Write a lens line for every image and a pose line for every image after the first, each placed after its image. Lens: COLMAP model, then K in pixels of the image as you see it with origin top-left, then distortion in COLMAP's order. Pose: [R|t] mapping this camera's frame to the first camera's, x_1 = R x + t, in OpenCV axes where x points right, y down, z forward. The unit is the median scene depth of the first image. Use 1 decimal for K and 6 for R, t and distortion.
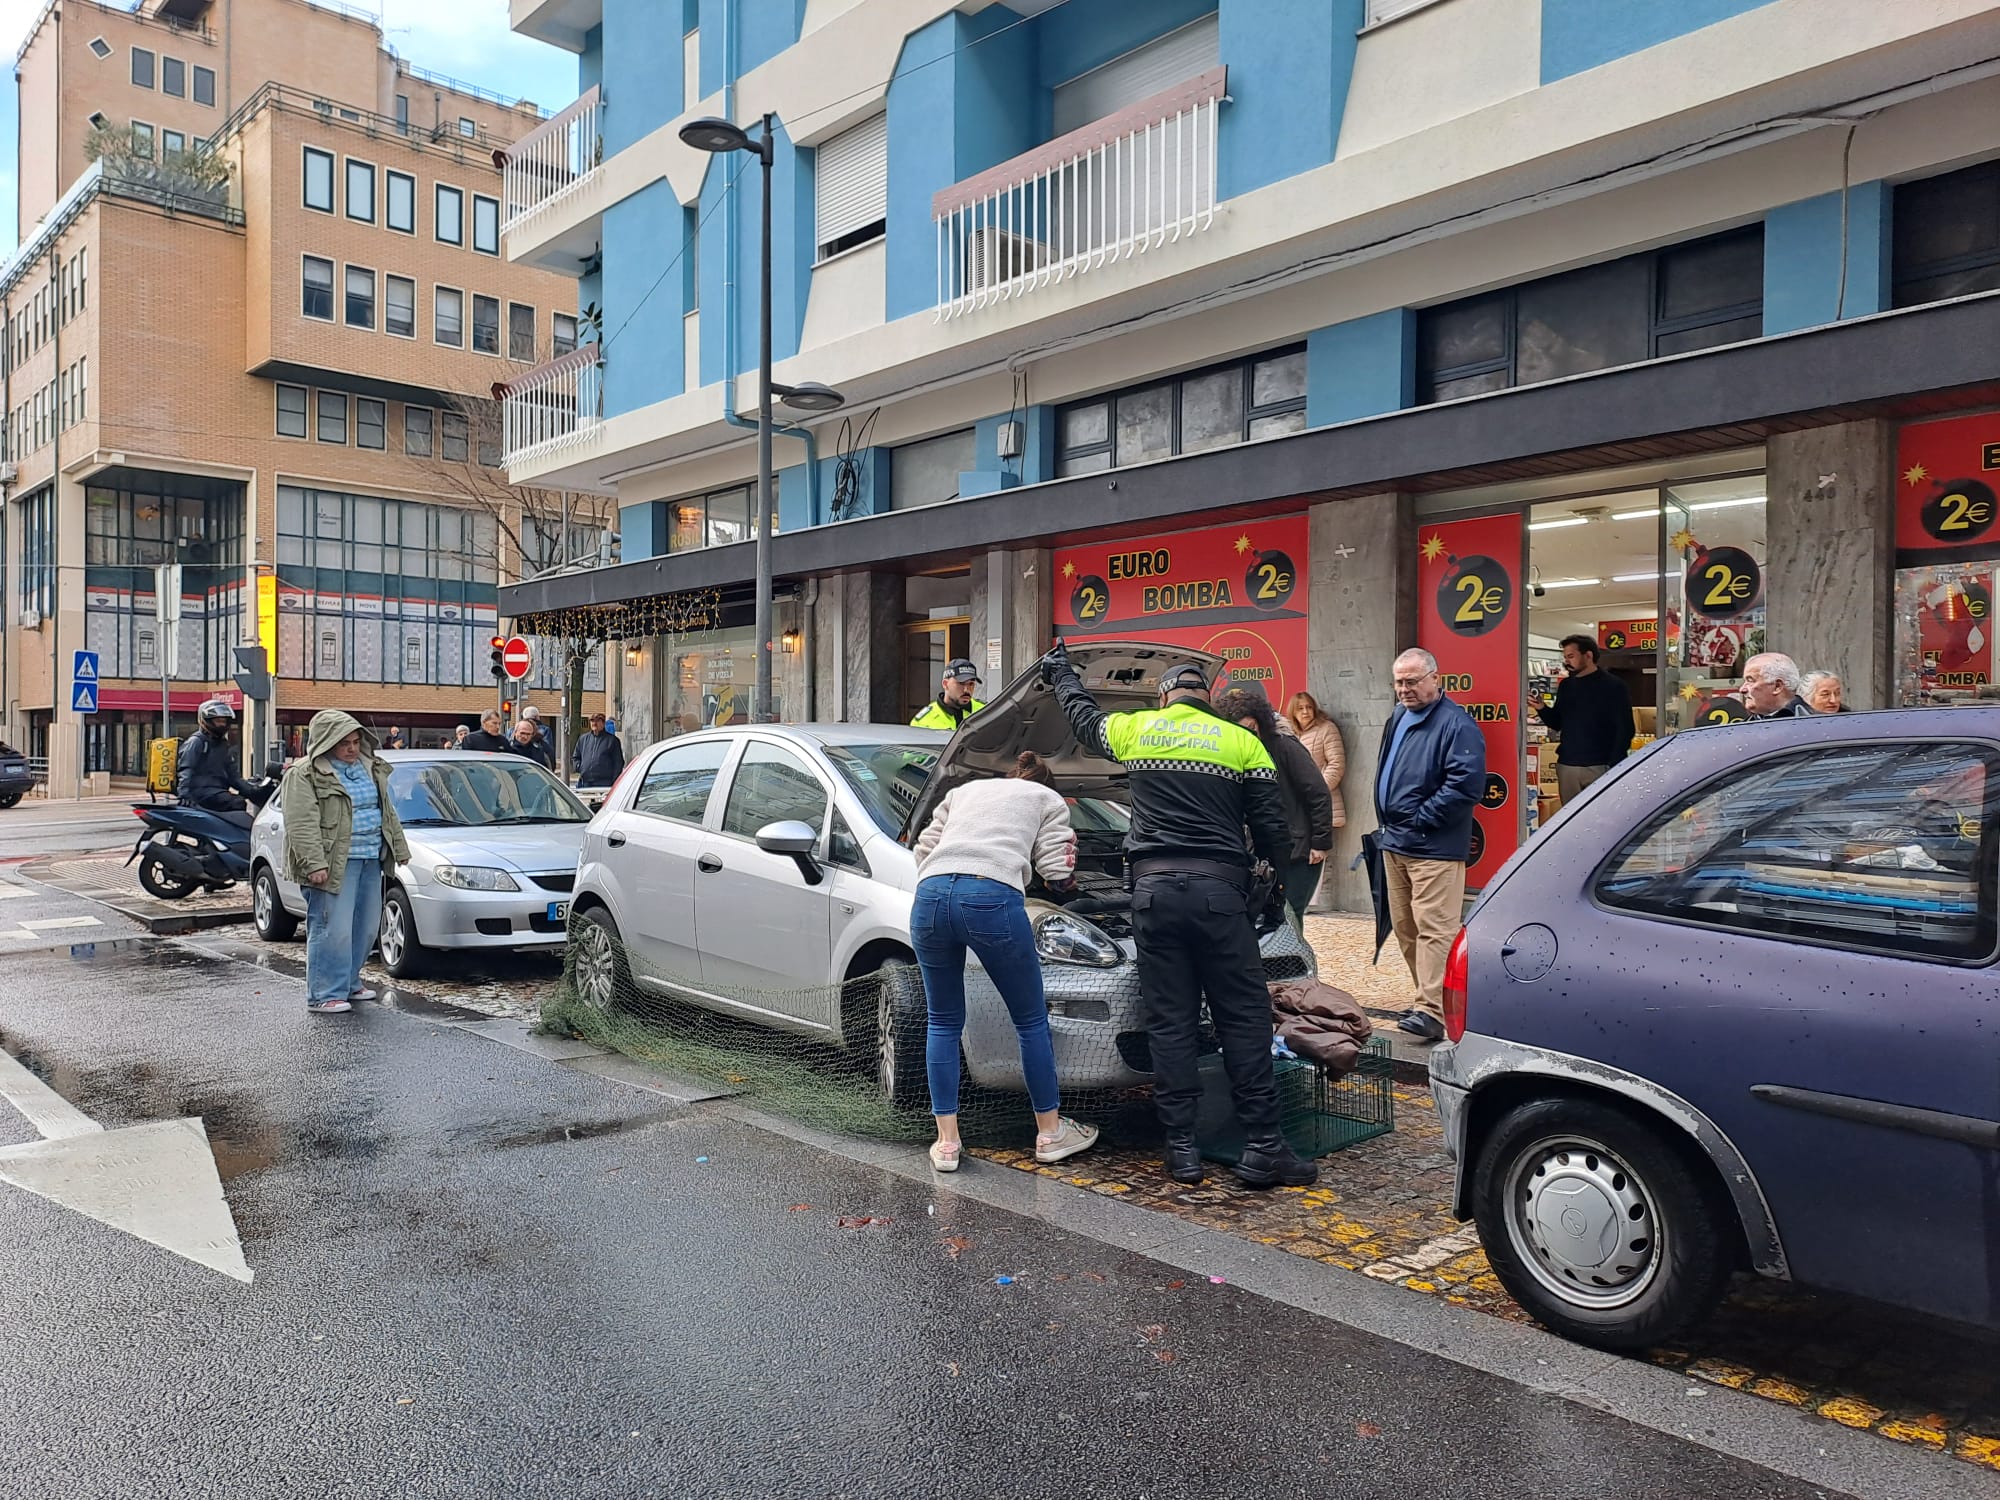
lens RADIAL K [[1472.1, 0, 1018.8], [0, 1472.1, 761.5], [0, 0, 1]] dist [0.064107, -0.046259]
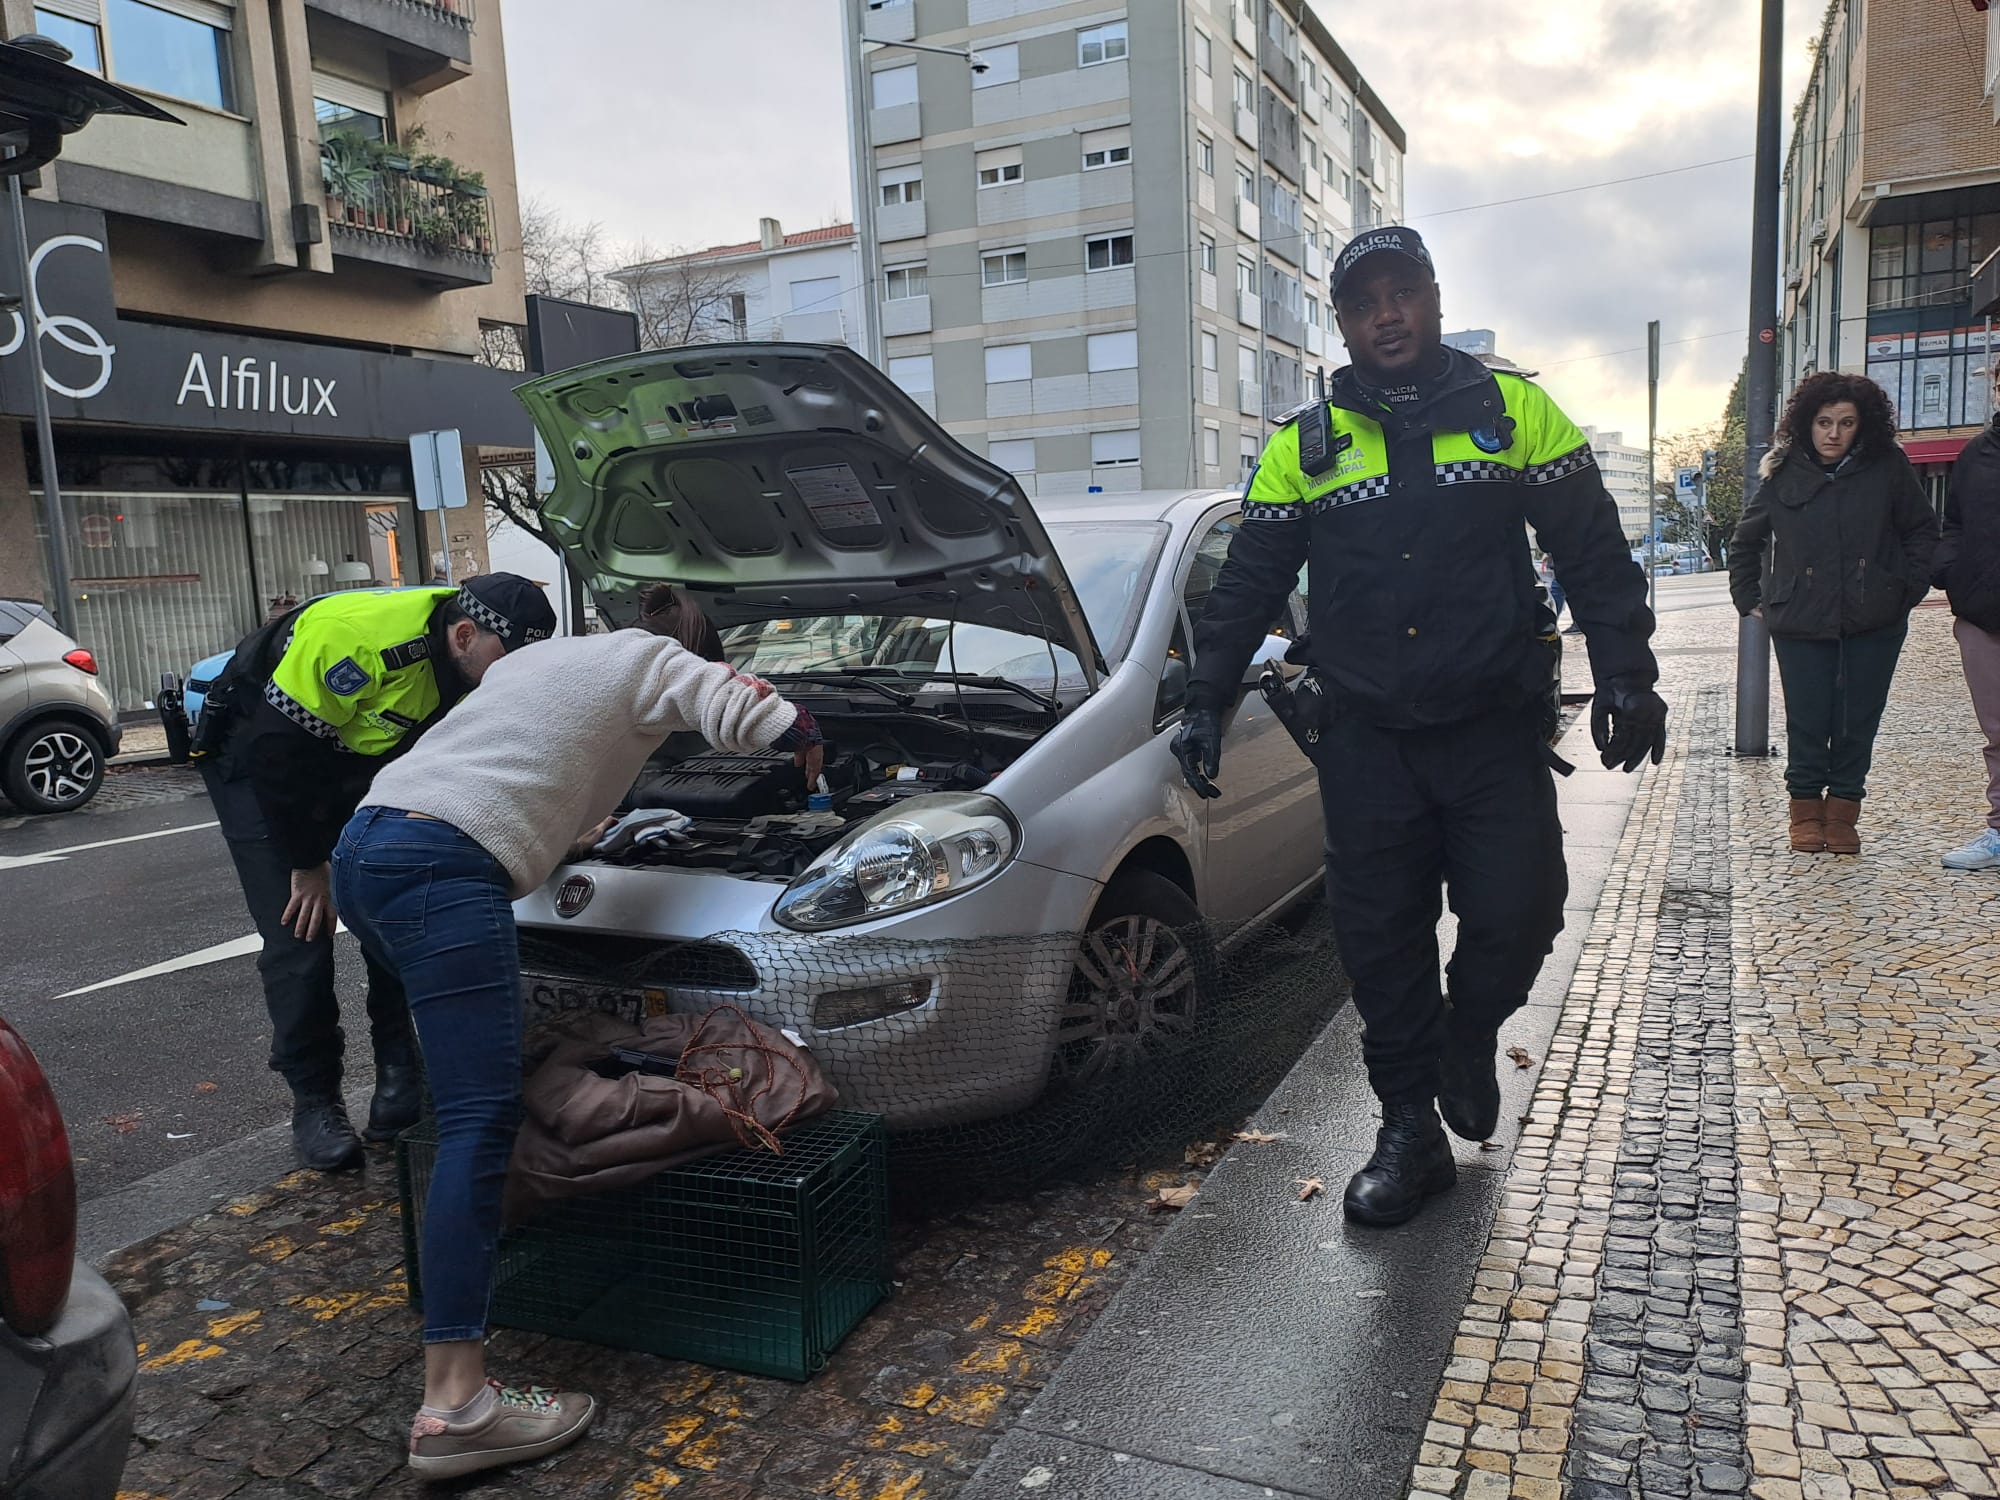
lens RADIAL K [[1479.7, 0, 991.9], [0, 1479.7, 754.8], [0, 0, 1]] dist [0.063704, -0.061045]
pose [[0.370408, 0.097509, -0.923737, 0.304150], [0.048692, 0.991069, 0.124142, 0.004809], [0.927592, -0.090962, 0.362352, 0.407269]]
